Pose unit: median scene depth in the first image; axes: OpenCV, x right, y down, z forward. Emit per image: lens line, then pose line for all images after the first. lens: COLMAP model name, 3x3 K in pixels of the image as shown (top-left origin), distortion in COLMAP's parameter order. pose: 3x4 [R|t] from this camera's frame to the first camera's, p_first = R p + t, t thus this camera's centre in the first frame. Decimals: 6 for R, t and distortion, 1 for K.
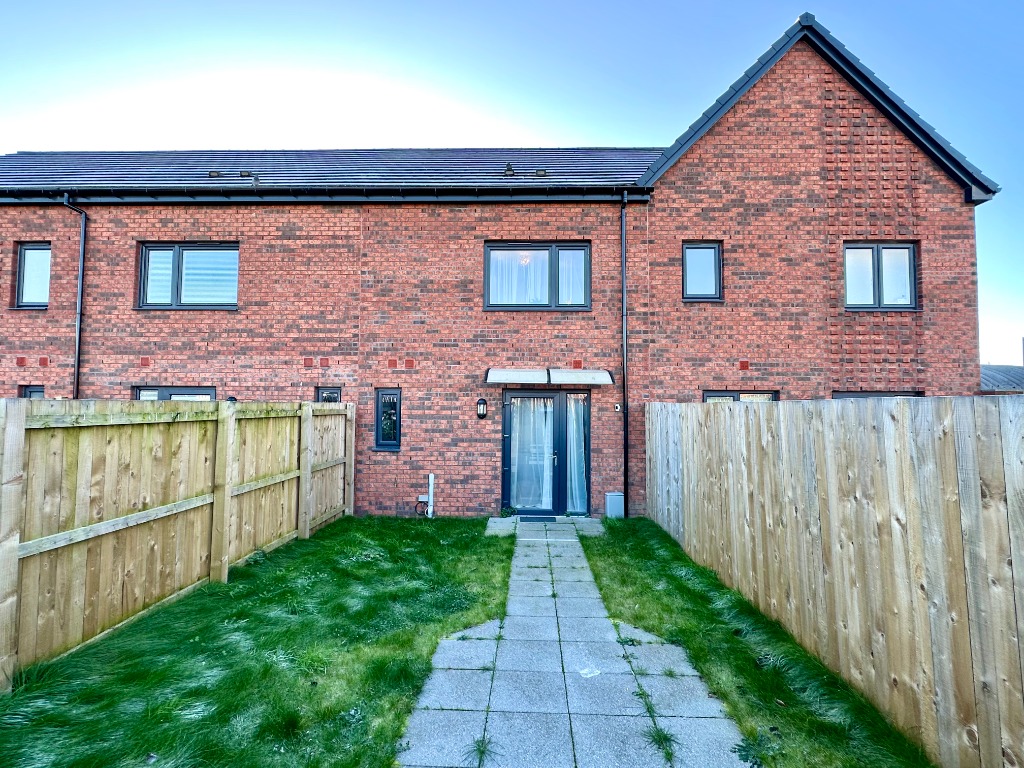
lens RADIAL K [[478.4, 0, 512.5], [0, 478.4, 381.6], [0, 0, 1]] dist [-0.006205, -0.000285]
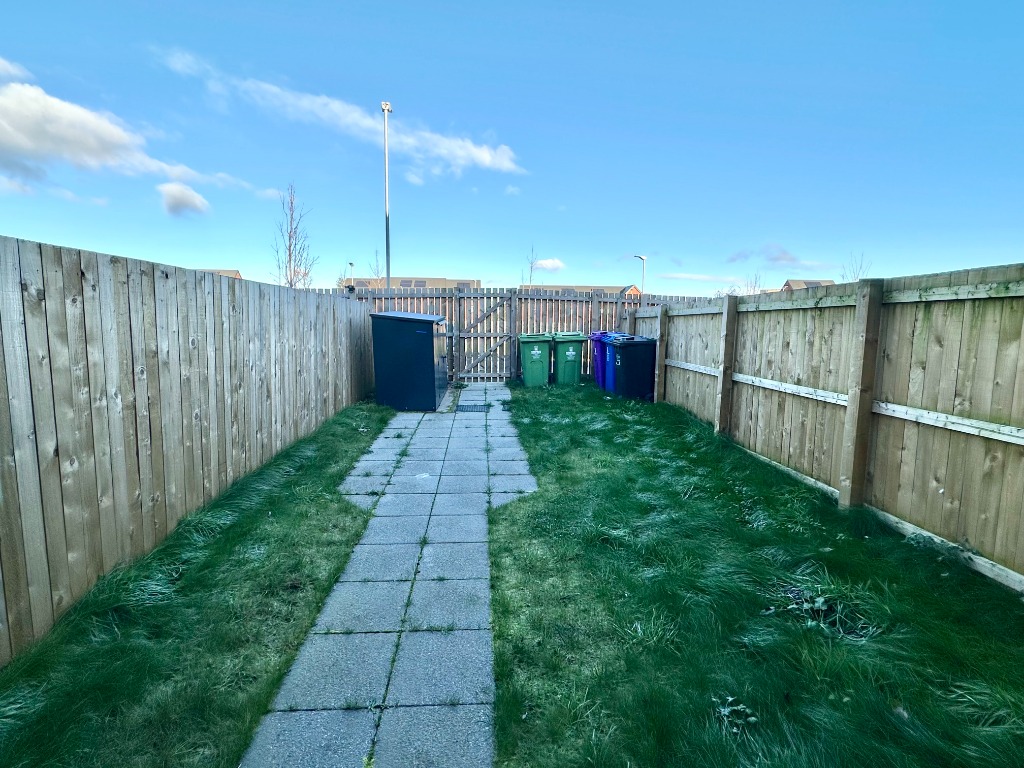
lens RADIAL K [[478.4, 0, 509.5], [0, 478.4, 389.6], [0, 0, 1]] dist [-0.006205, -0.000285]
pose [[-0.994914, 0.000599, -0.100726, 0.038944], [-0.007770, 0.996546, 0.082673, 0.195582], [0.100428, 0.083035, -0.991473, 2.112080]]
